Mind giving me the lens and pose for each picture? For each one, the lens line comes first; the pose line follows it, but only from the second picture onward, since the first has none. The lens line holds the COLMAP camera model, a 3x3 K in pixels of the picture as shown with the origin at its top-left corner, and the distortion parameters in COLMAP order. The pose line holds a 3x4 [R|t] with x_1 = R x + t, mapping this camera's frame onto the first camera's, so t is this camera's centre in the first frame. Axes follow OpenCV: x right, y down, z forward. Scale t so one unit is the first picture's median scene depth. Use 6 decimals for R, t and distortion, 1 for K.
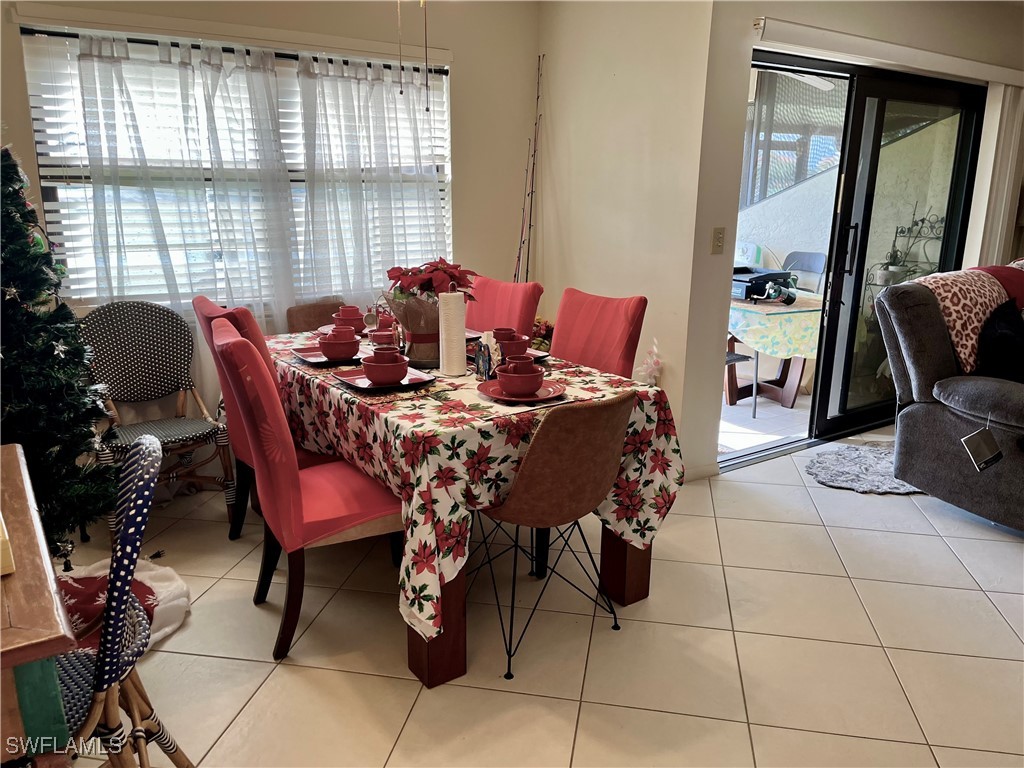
lens RADIAL K [[776.2, 0, 521.9], [0, 776.2, 390.7], [0, 0, 1]] dist [0.066996, -0.085462]
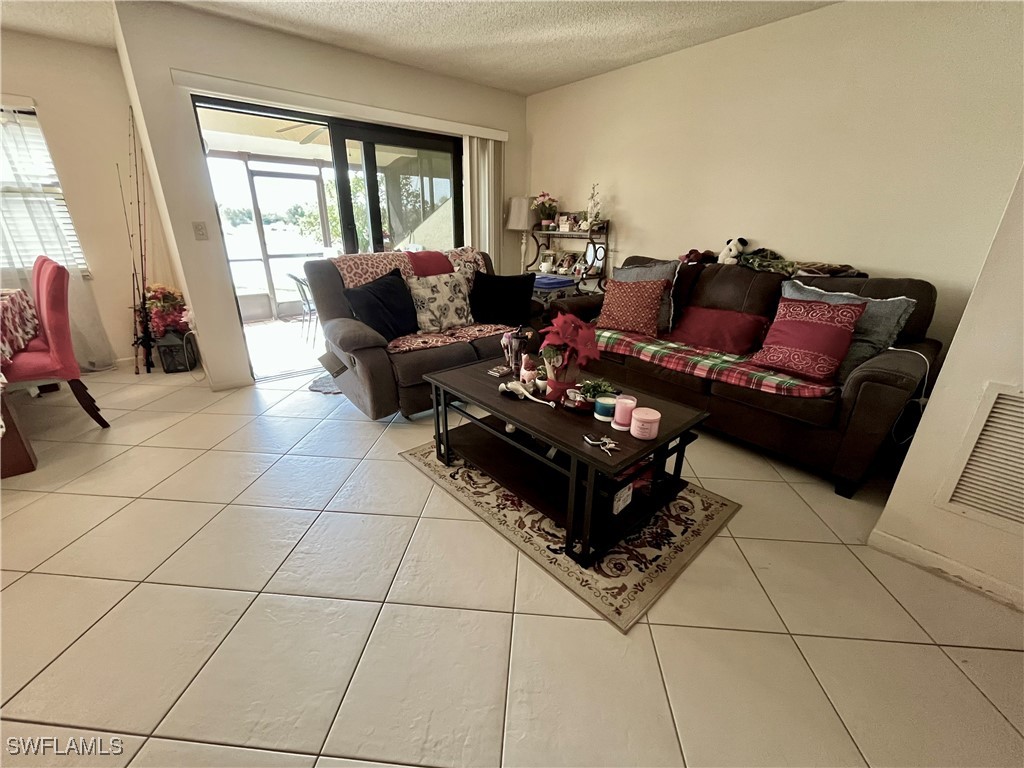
lens RADIAL K [[419.1, 0, 509.7], [0, 419.1, 383.2], [0, 0, 1]] dist [-0.002015, -0.000735]
pose [[0.995450, -0.031045, 0.090091, 0.870748], [0.021156, 0.993847, 0.108720, 0.027945], [-0.092912, -0.106319, 0.989982, 0.132289]]
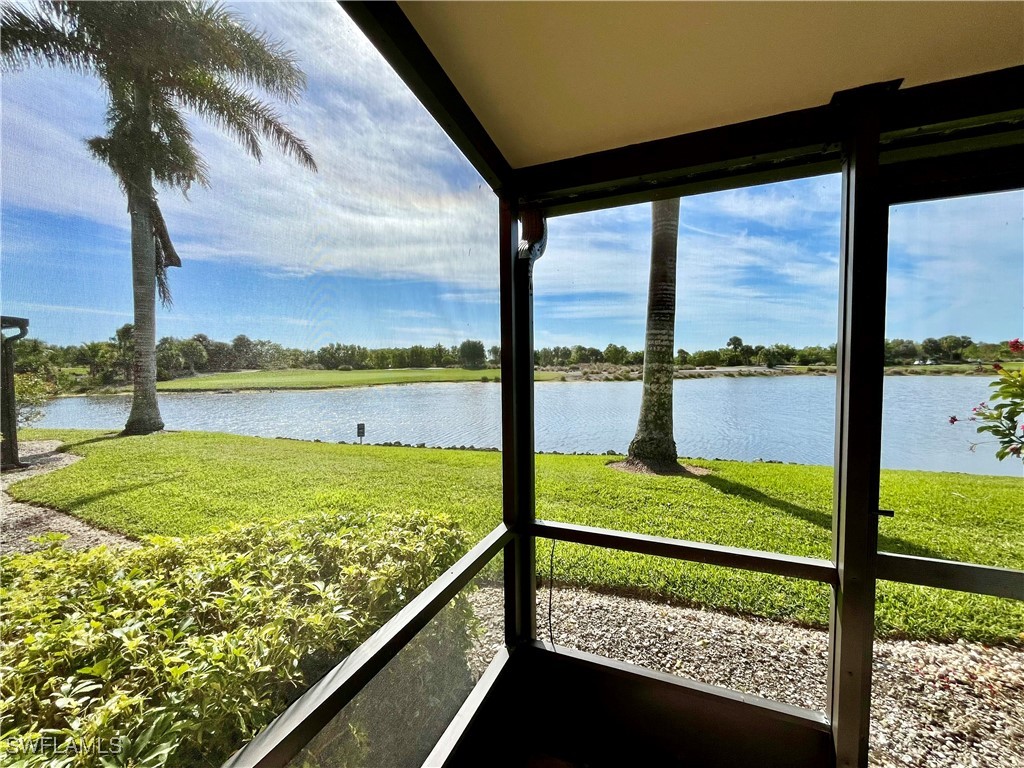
lens RADIAL K [[419.1, 0, 508.6], [0, 419.1, 385.9], [0, 0, 1]] dist [-0.002015, -0.000735]
pose [[0.527720, 0.027800, -0.848964, 0.086115], [-0.199849, 0.975471, -0.092285, -0.434353], [0.825574, 0.218365, 0.520331, 1.717739]]
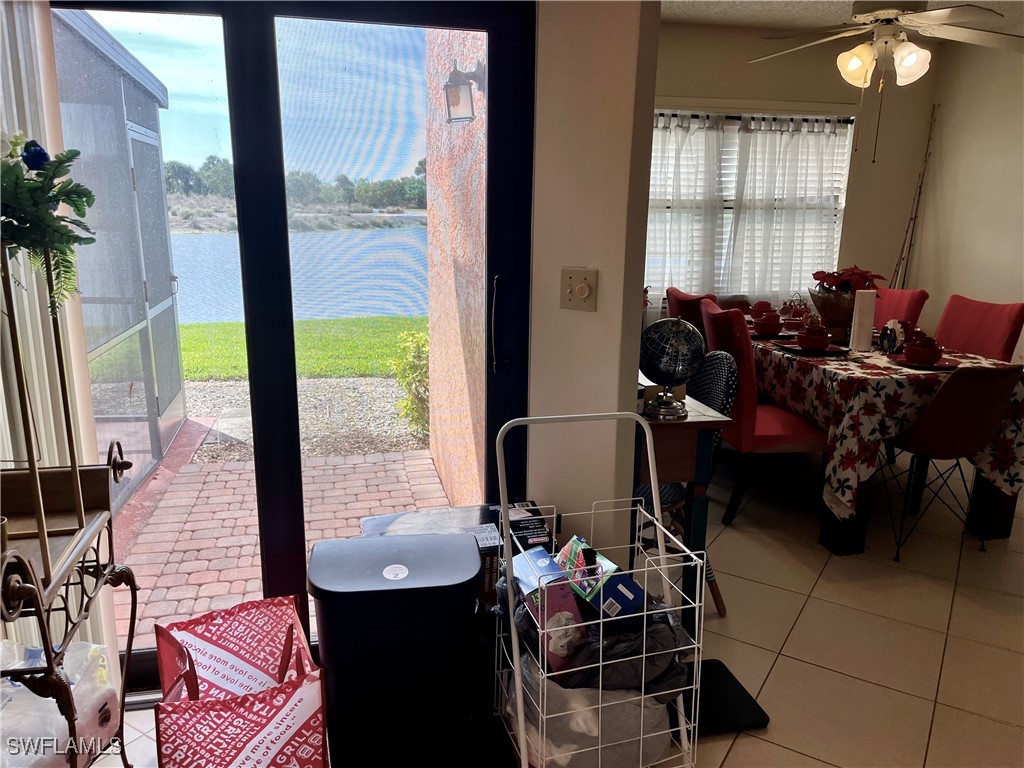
lens RADIAL K [[776.2, 0, 515.7], [0, 776.2, 387.9], [0, 0, 1]] dist [0.066996, -0.085462]
pose [[0.926479, 0.094536, -0.364281, -0.121668], [-0.105139, 0.994414, -0.009337, 0.104073], [0.361363, 0.046950, 0.931242, -0.426556]]
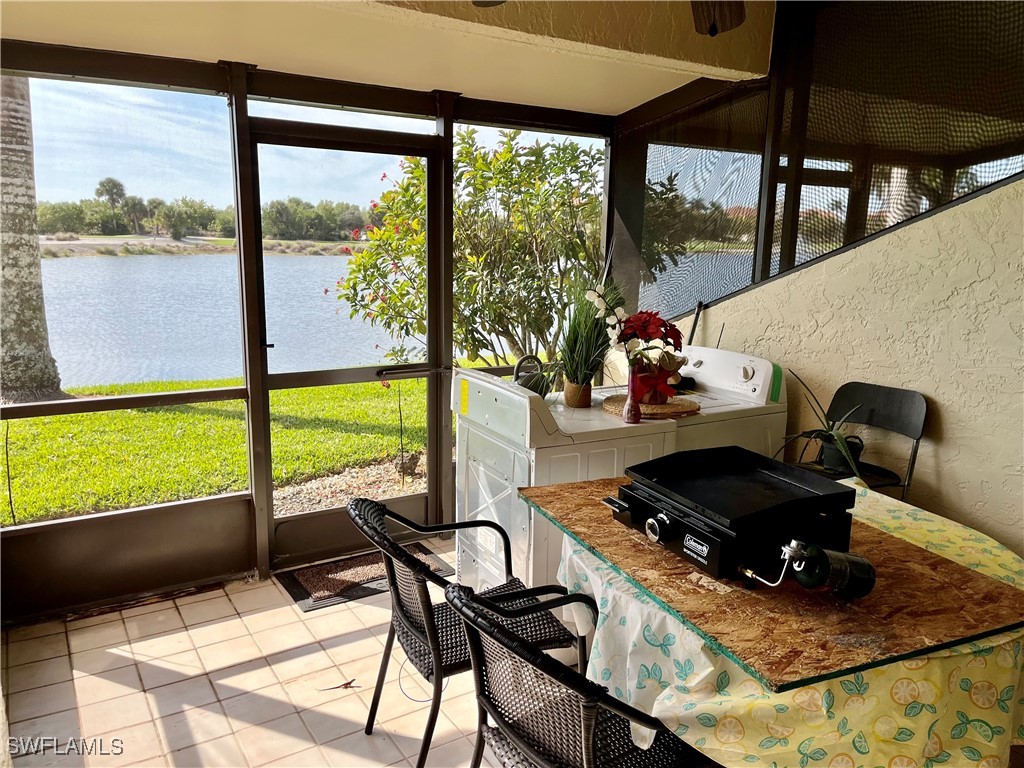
lens RADIAL K [[776.2, 0, 521.7], [0, 776.2, 386.5], [0, 0, 1]] dist [0.066996, -0.085462]
pose [[0.998754, 0.020074, -0.045689, 0.365175], [-0.023113, 0.997486, -0.066995, -0.297326], [0.044229, 0.067968, 0.996707, 1.115566]]
